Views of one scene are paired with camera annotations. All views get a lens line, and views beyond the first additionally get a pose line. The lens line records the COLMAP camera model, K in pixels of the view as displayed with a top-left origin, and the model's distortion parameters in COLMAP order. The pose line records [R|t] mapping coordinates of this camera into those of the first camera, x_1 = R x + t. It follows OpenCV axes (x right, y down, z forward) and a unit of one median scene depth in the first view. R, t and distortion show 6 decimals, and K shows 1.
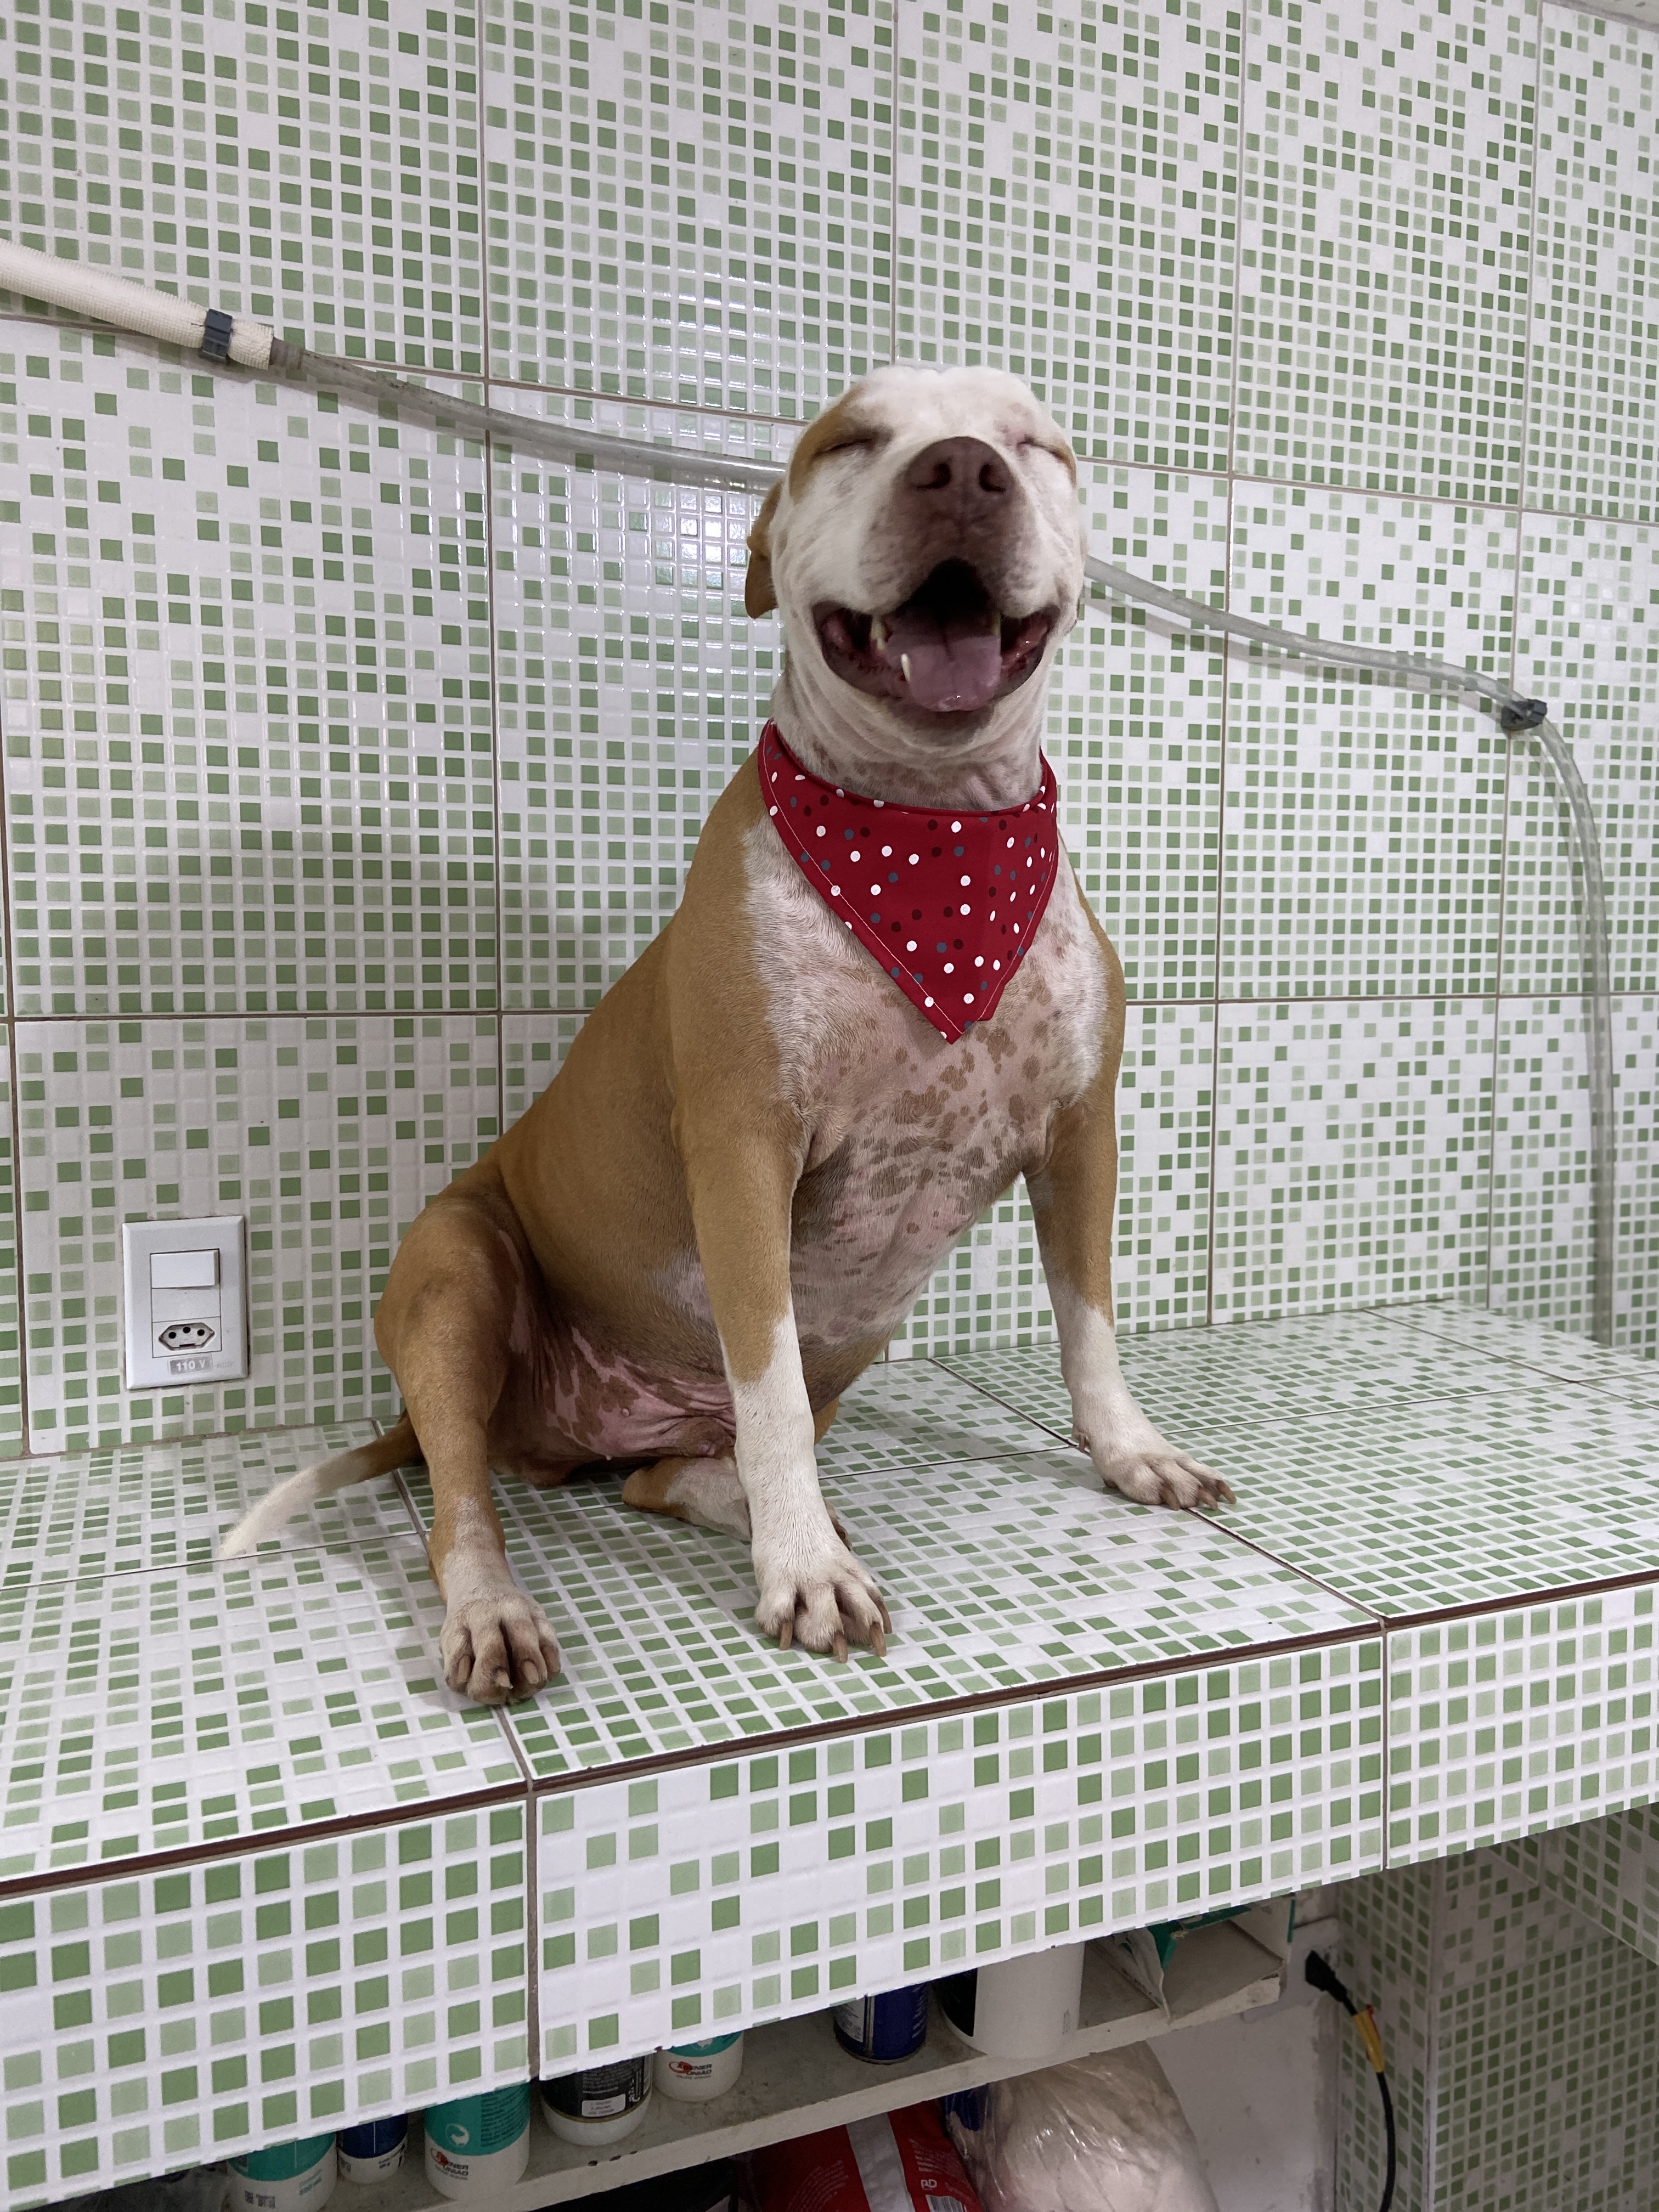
lens RADIAL K [[1674.5, 0, 838.4], [0, 1674.5, 1073.4], [0, 0, 1]] dist [0.132062, -0.178415]
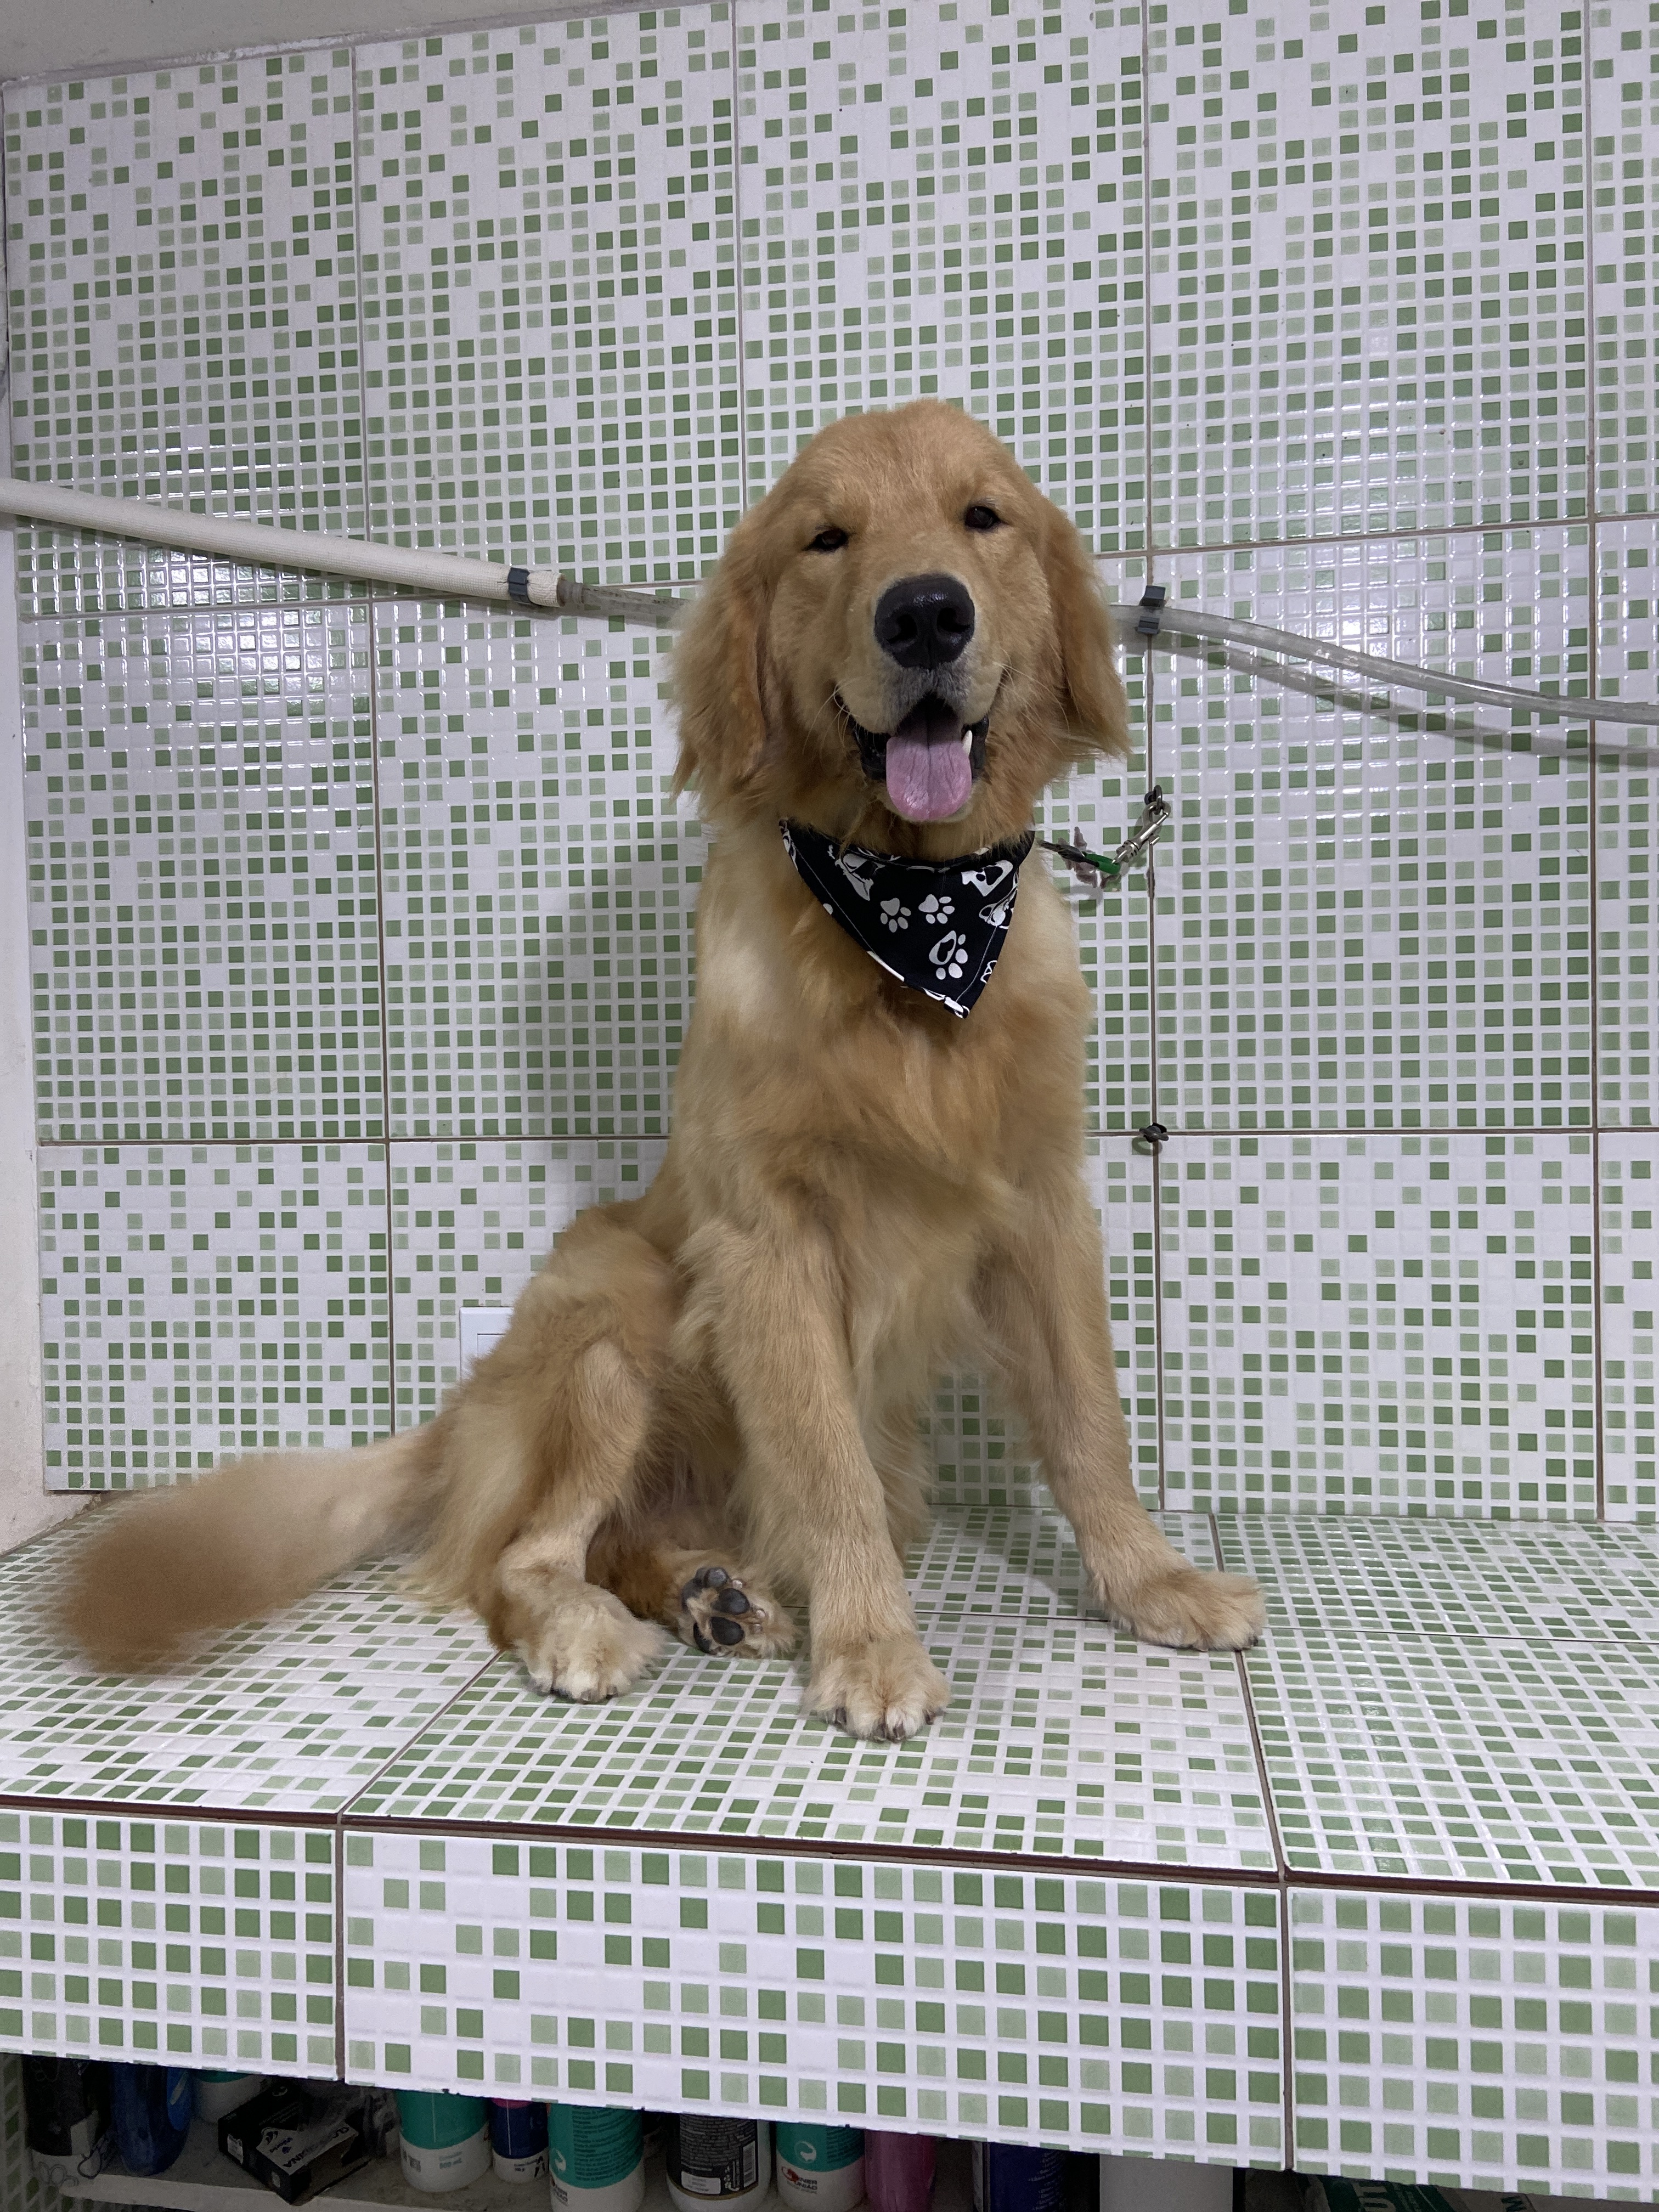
lens RADIAL K [[1674.5, 0, 828.9], [0, 1674.5, 1075.6], [0, 0, 1]] dist [0.132062, -0.178415]
pose [[0.848747, -0.009095, -0.528720, 0.426868], [-0.023734, 0.998189, -0.055271, -0.016718], [0.528266, 0.059460, 0.846995, 0.097610]]
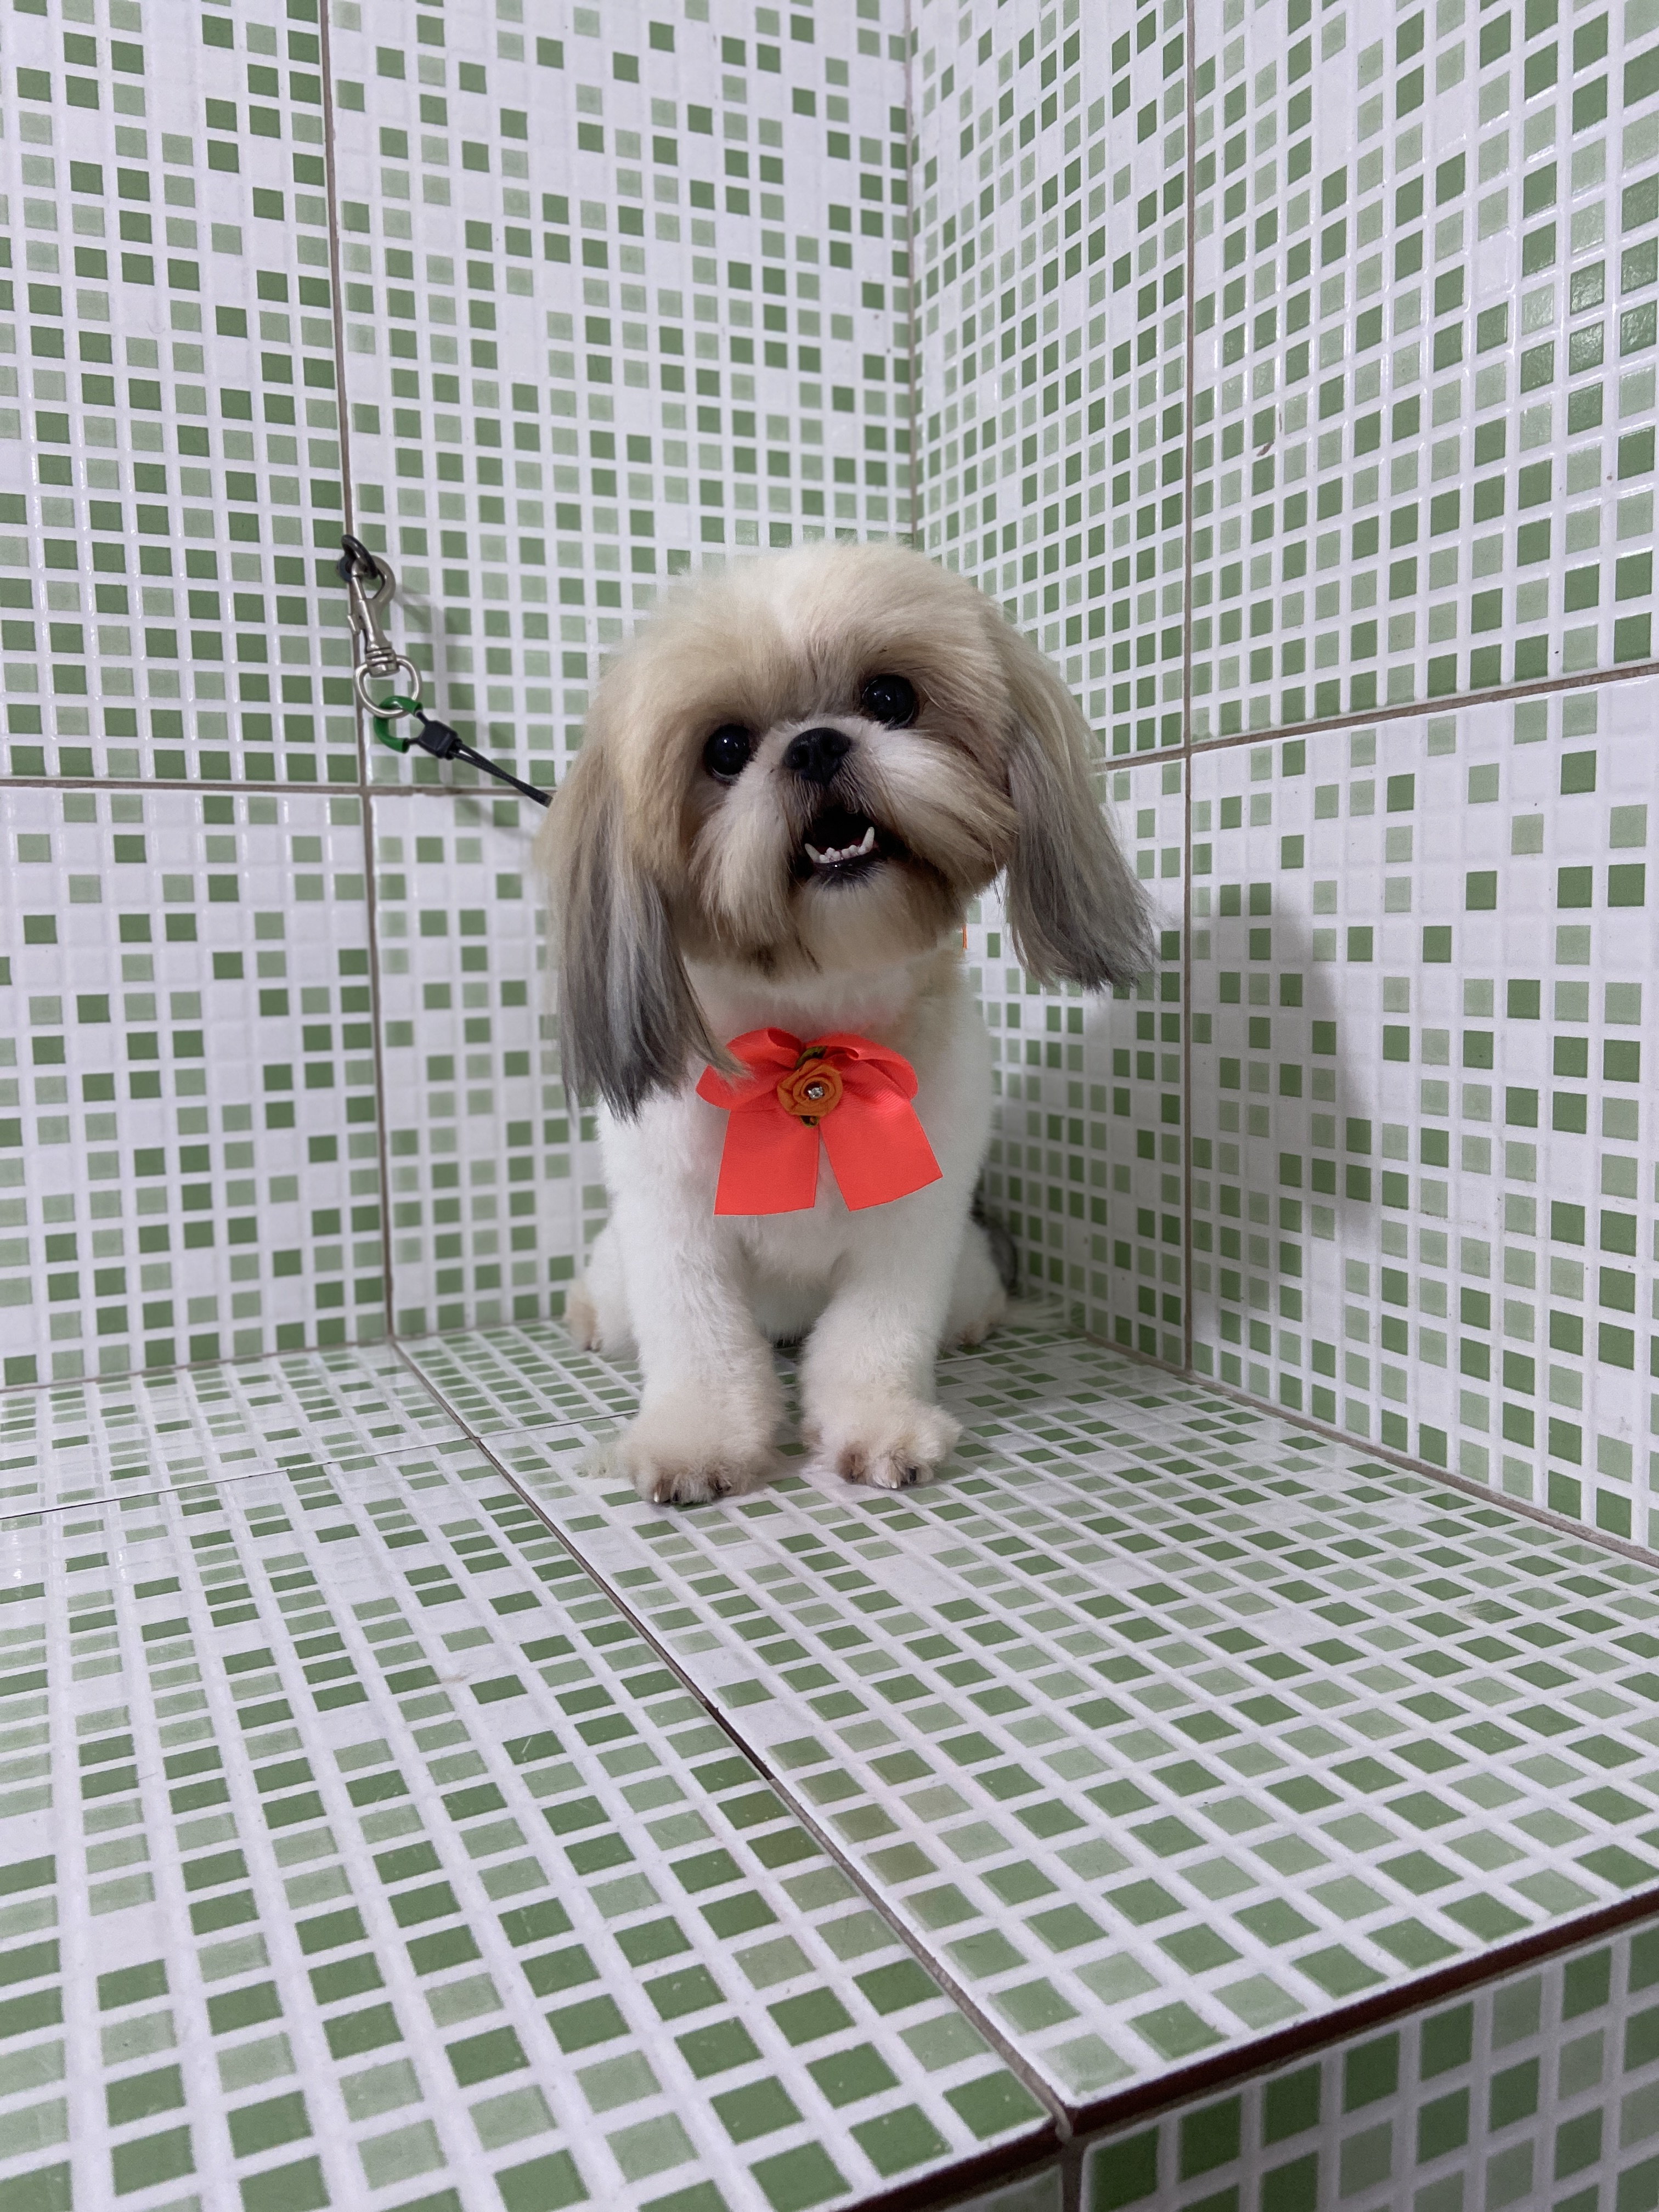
lens RADIAL K [[1674.5, 0, 828.5], [0, 1674.5, 1079.6], [0, 0, 1]] dist [0.132062, -0.178415]
pose [[-0.056468, -0.104434, 0.992927, -0.336333], [0.118806, 0.986745, 0.110541, 0.064884], [-0.991311, 0.124207, -0.043312, 0.621706]]
